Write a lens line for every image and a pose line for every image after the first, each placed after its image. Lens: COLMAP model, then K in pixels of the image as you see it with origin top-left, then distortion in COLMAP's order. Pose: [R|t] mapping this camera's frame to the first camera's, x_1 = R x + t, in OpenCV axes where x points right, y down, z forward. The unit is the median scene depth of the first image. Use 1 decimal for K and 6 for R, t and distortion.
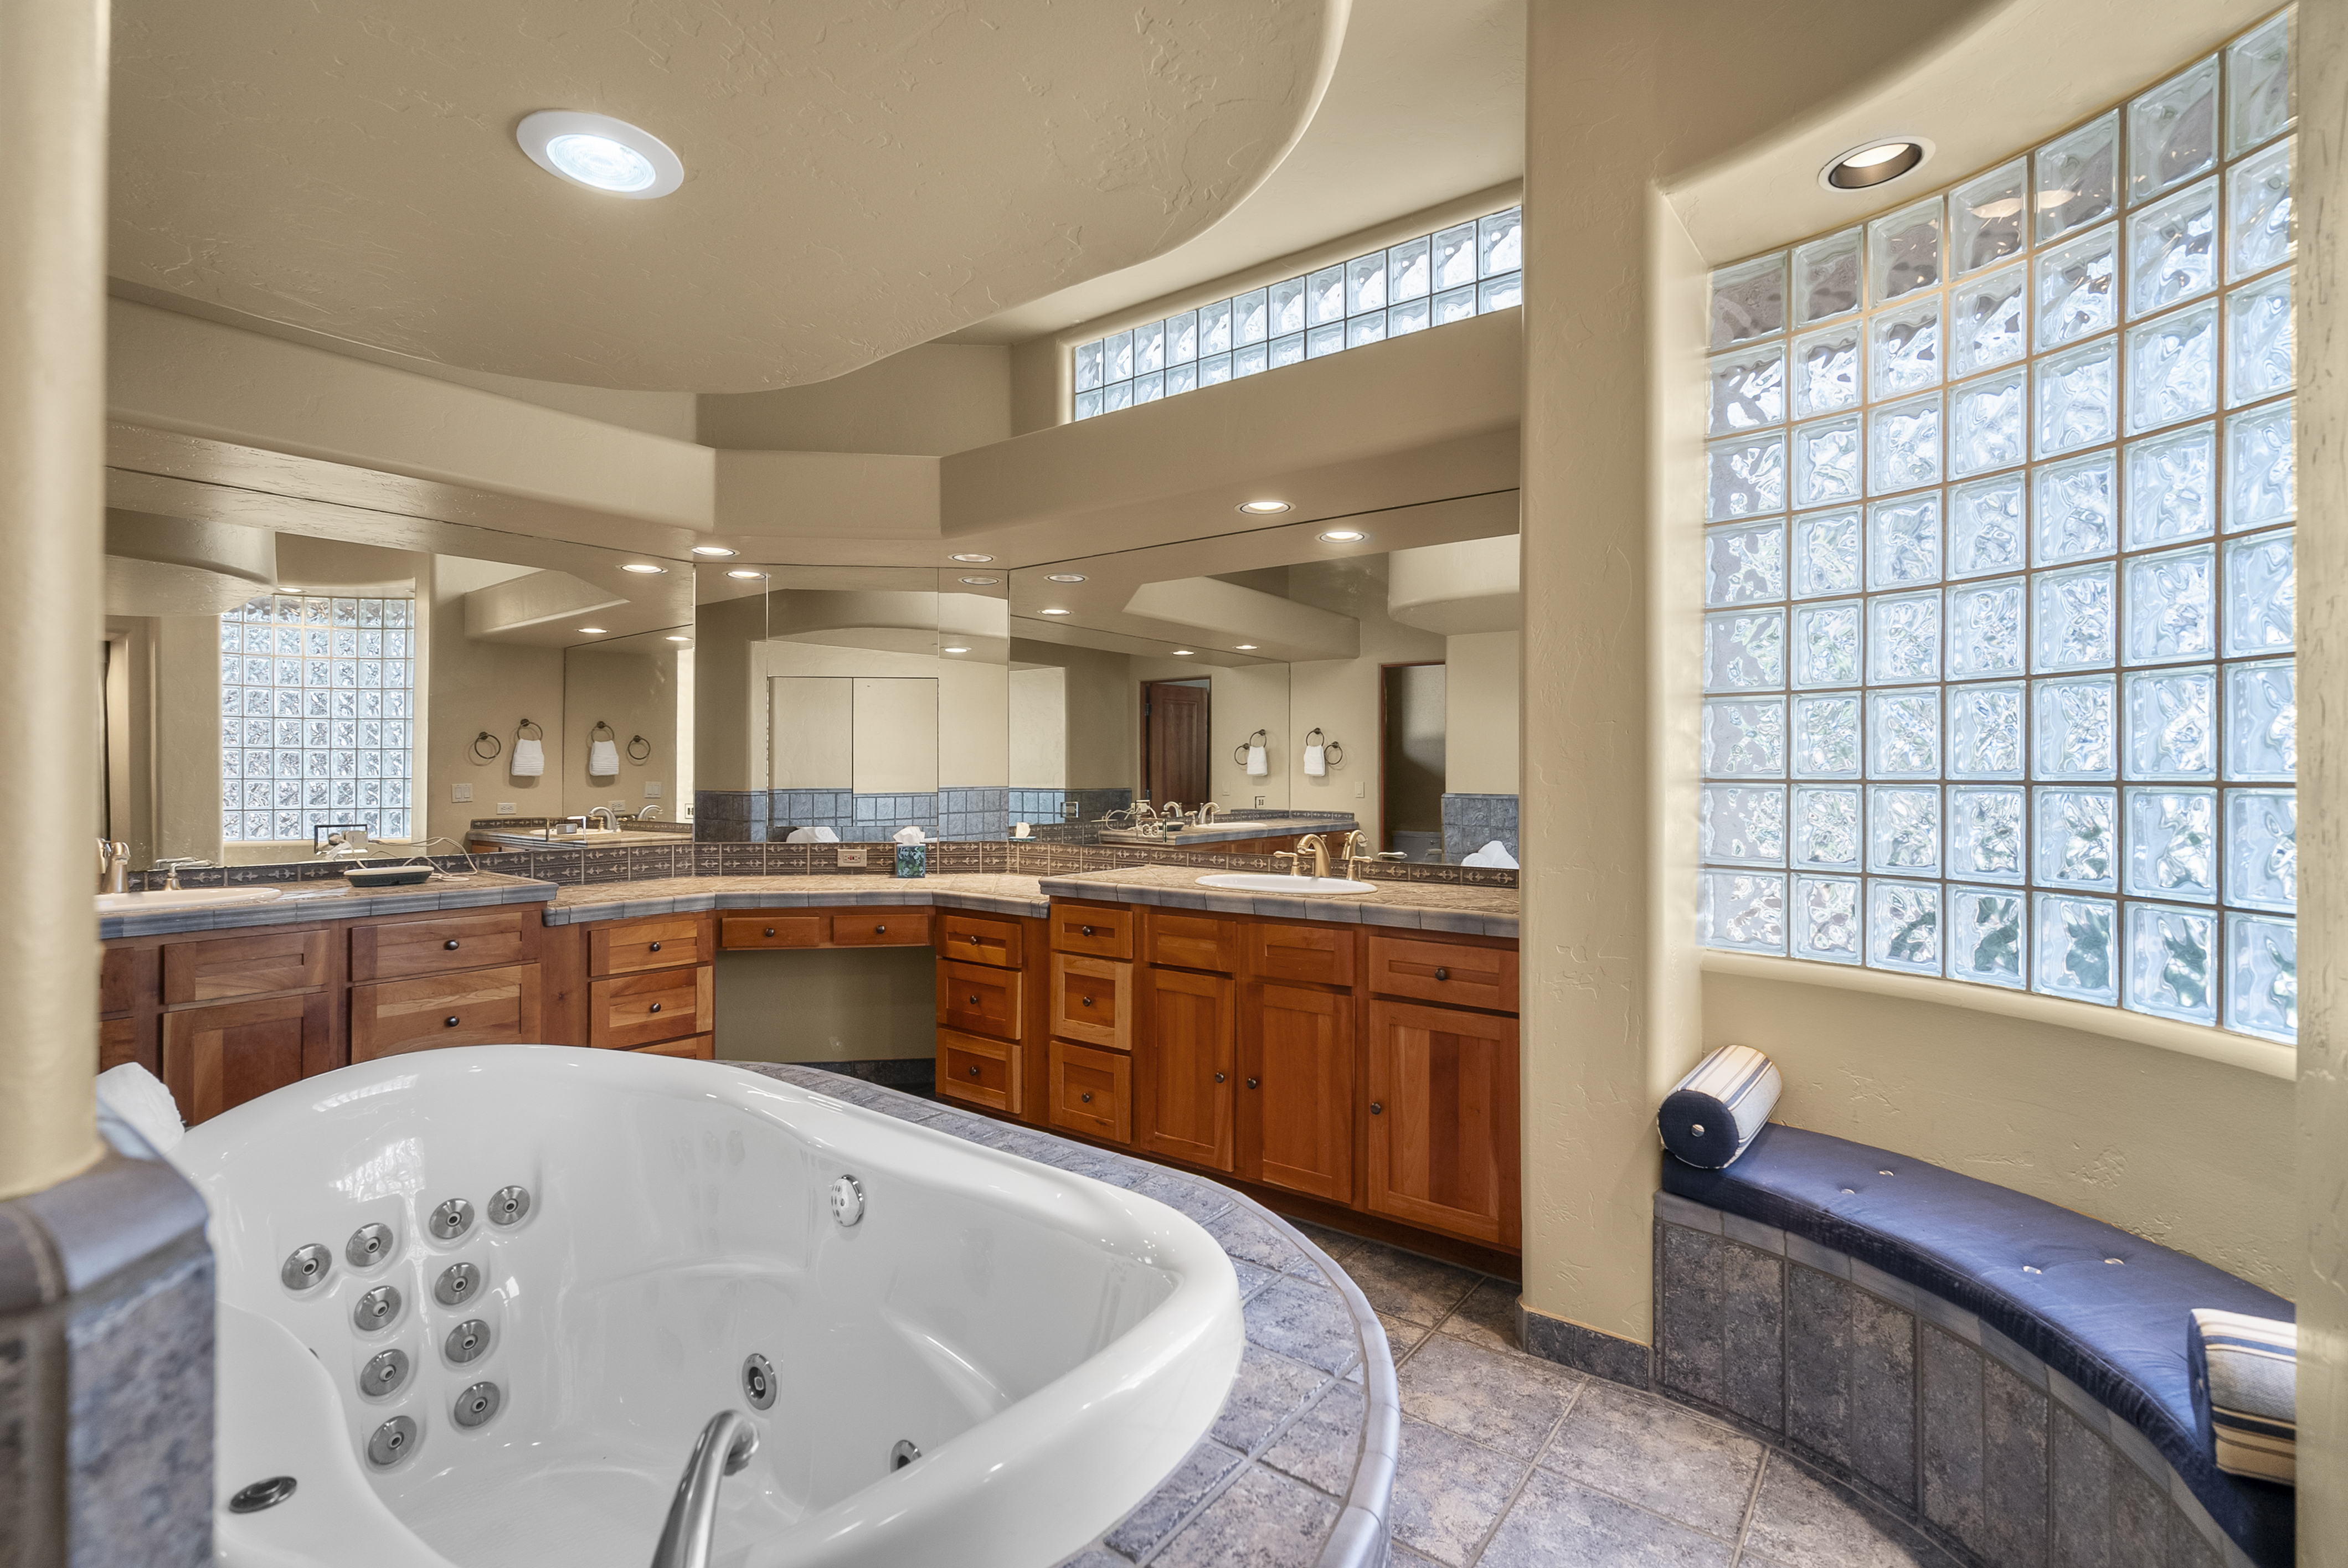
lens RADIAL K [[1065.1, 0, 1168.2], [0, 1065.1, 778.5], [0, 0, 1]] dist [-0.003439, 0.000688]
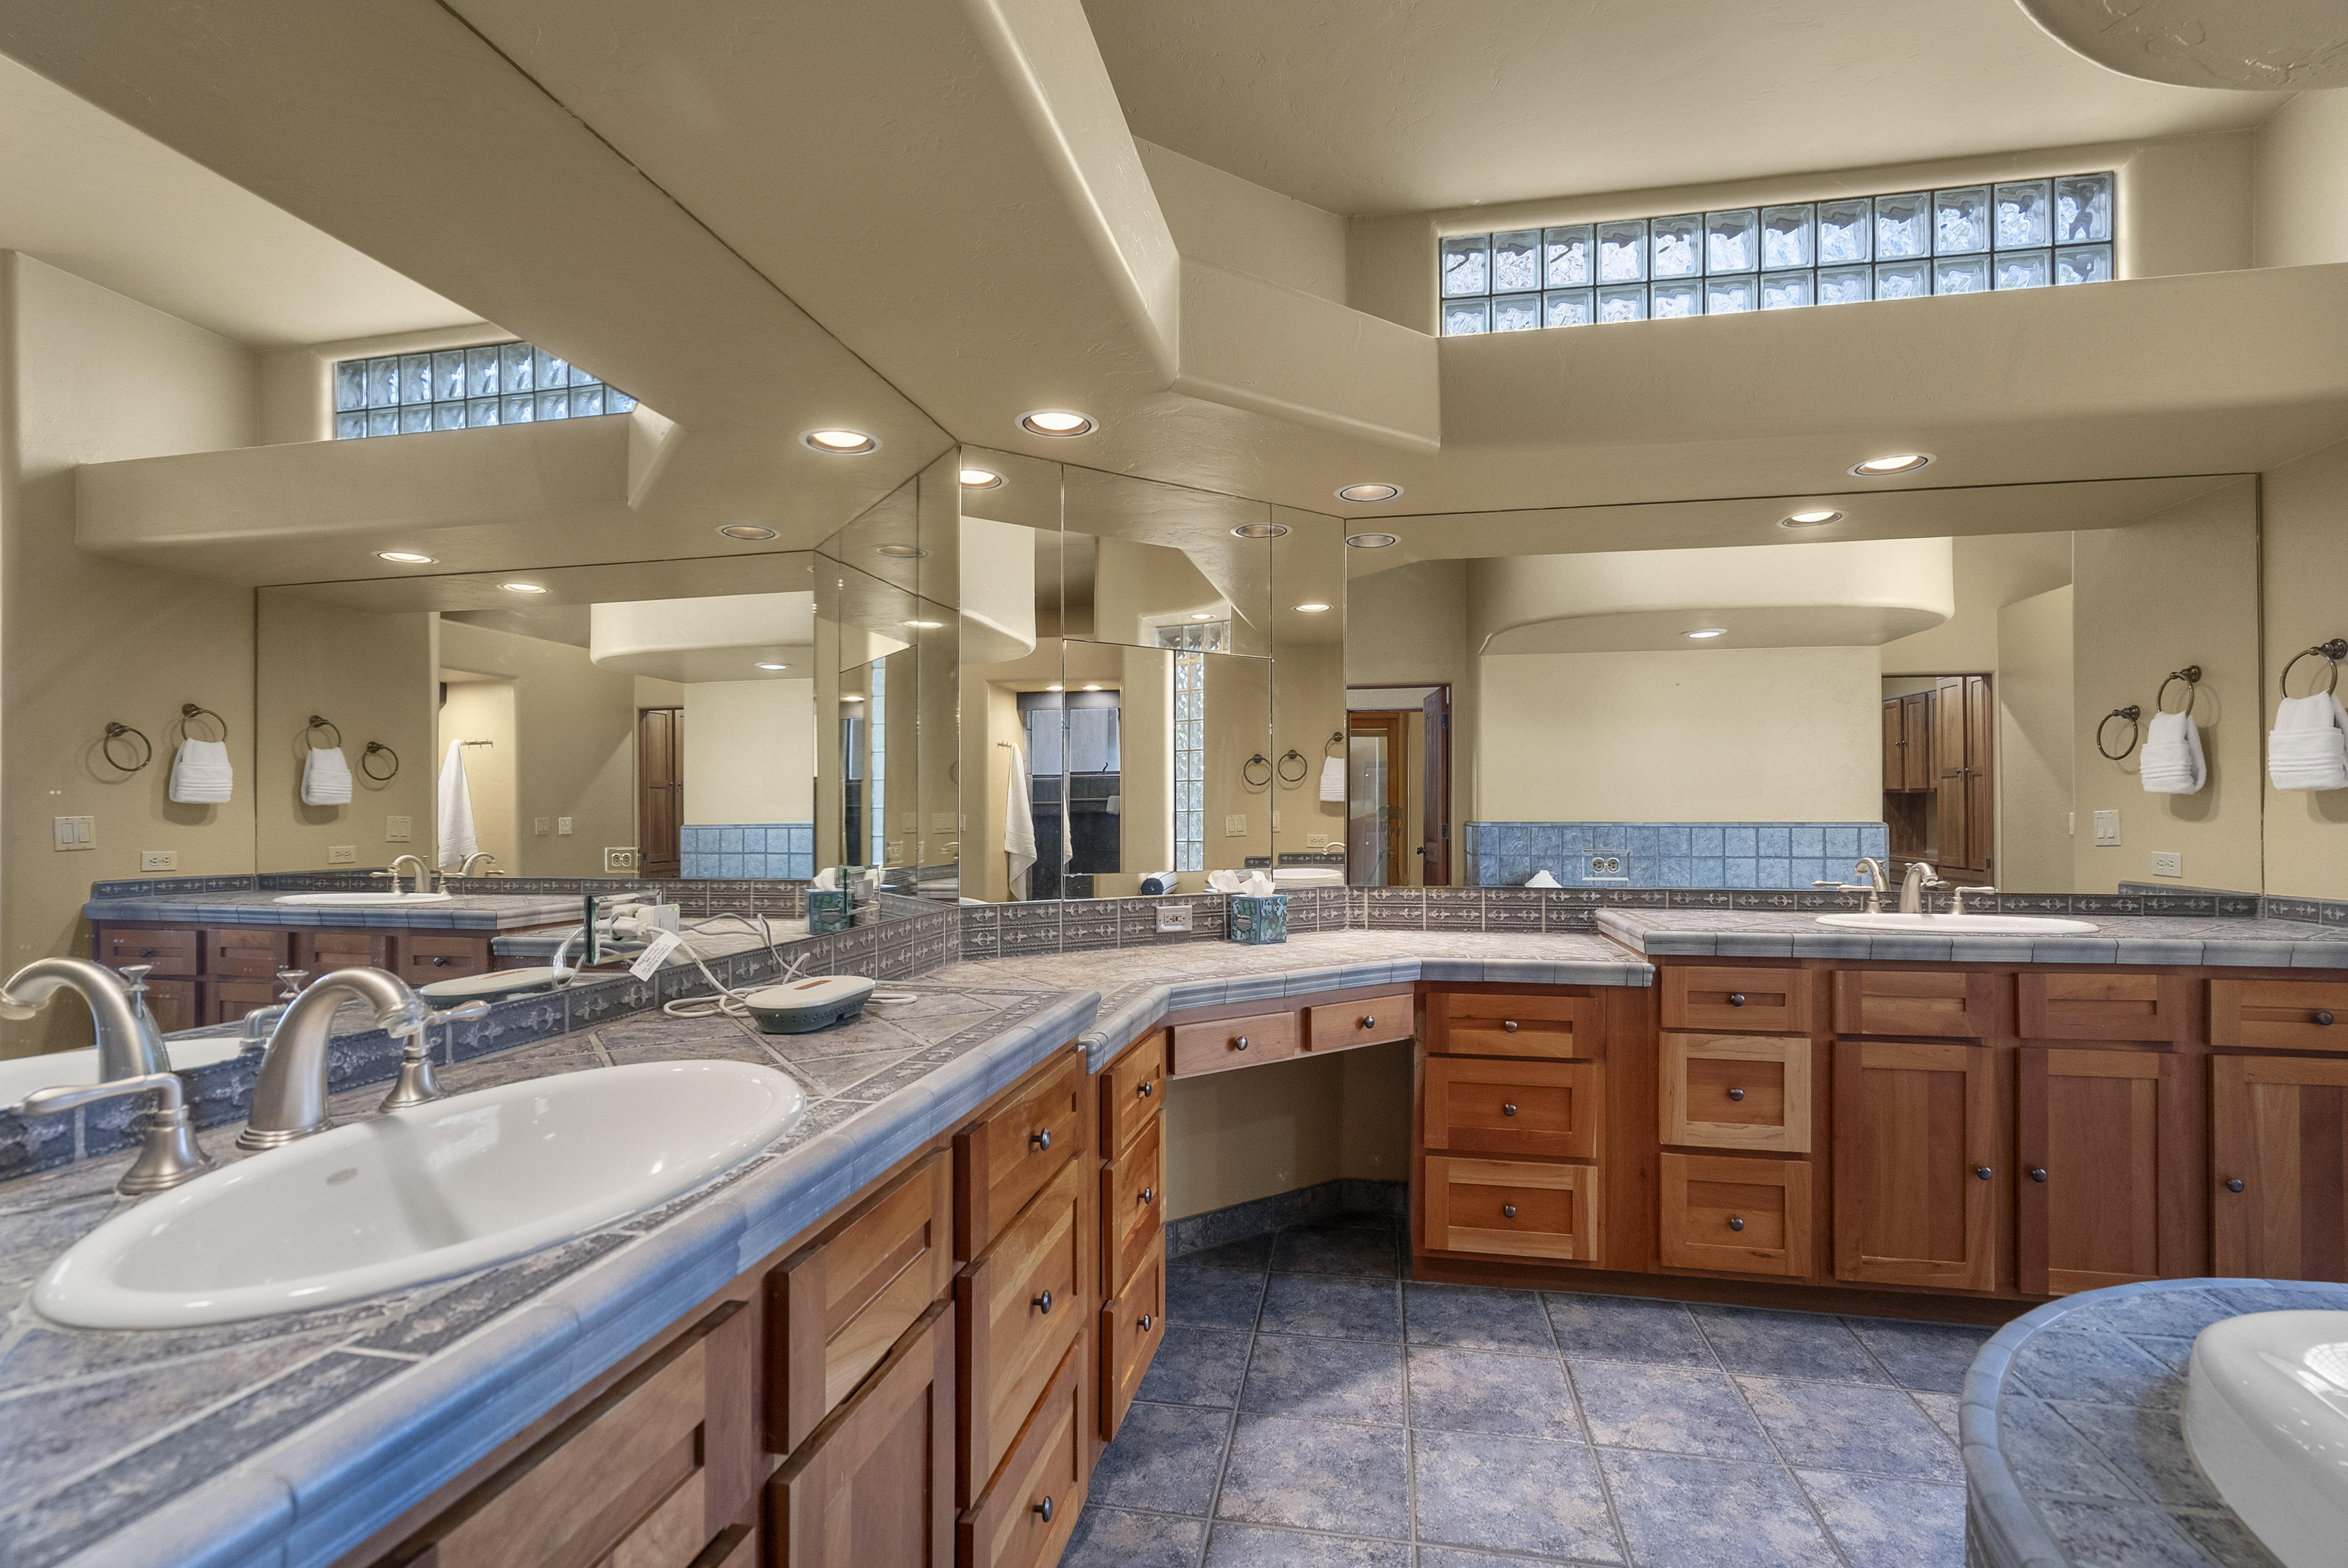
lens RADIAL K [[1065.1, 0, 1180.8], [0, 1065.1, 813.9], [0, 0, 1]] dist [-0.003439, 0.000688]
pose [[0.896645, -0.000217, 0.442751, -0.814088], [0.003330, 0.999975, -0.006254, 0.017822], [-0.442739, 0.007082, 0.896623, 0.543250]]
